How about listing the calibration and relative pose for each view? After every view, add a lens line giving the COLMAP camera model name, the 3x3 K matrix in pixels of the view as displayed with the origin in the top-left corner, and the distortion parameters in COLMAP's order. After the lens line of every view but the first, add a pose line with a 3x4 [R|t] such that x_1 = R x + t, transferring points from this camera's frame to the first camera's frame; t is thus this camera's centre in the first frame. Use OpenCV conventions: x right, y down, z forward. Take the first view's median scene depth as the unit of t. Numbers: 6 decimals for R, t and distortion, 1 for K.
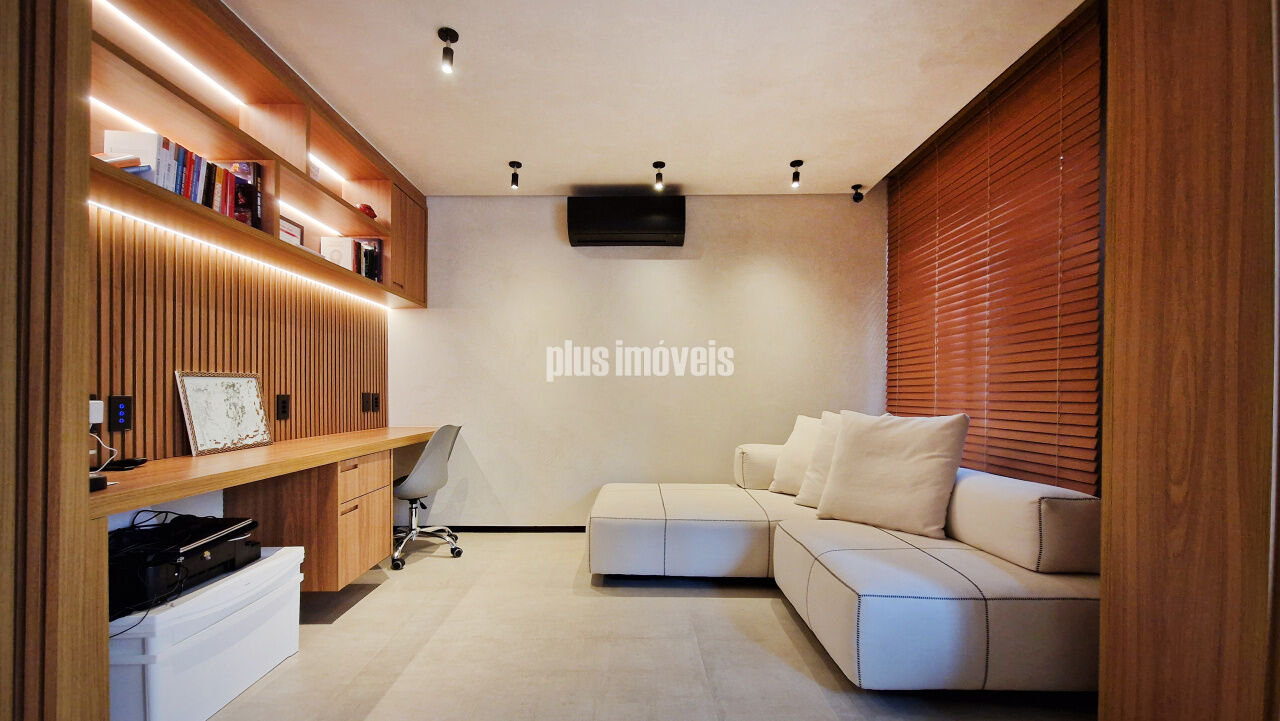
lens RADIAL K [[528.7, 0, 638.5], [0, 528.7, 398.1], [0, 0, 1]] dist [0.031440, -0.000099]
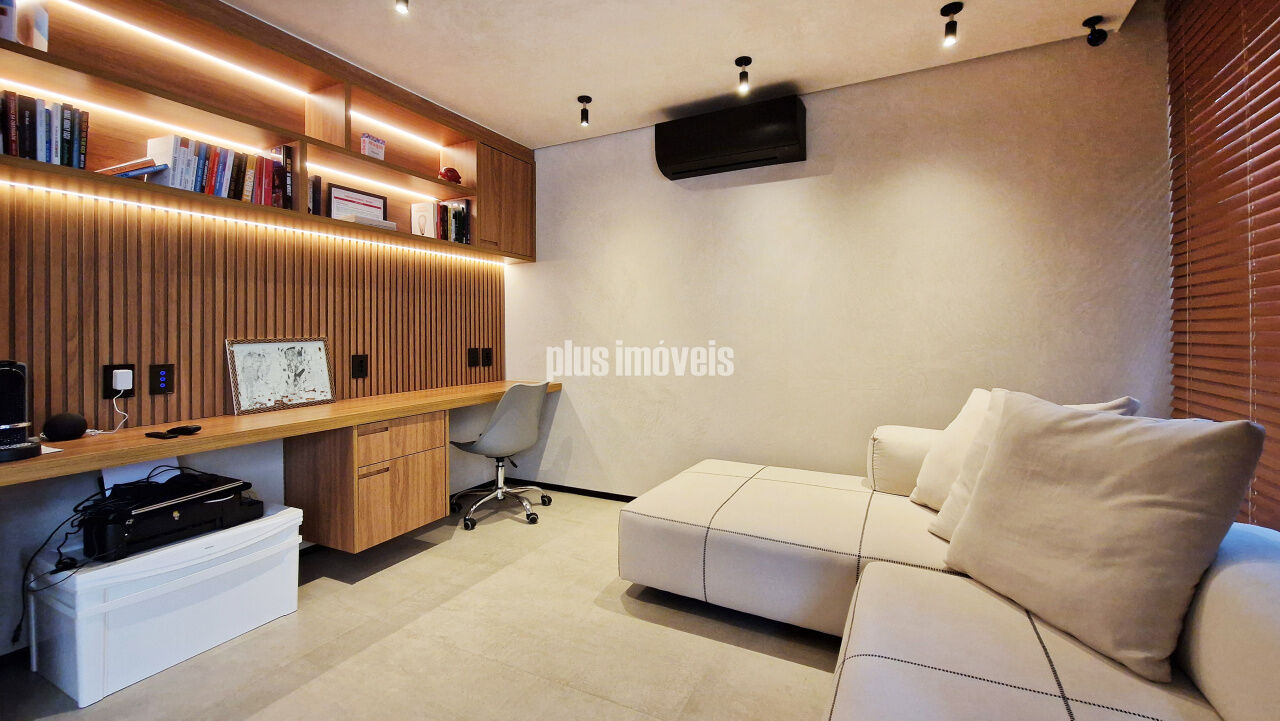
lens RADIAL K [[526.7, 0, 647.0], [0, 526.7, 332.4], [0, 0, 1]] dist [0.013719, -0.000099]
pose [[0.887460, -0.001748, -0.460881, 0.325528], [-0.001703, 0.999974, -0.007071, -0.042723], [0.460881, 0.007060, 0.887434, 0.301259]]
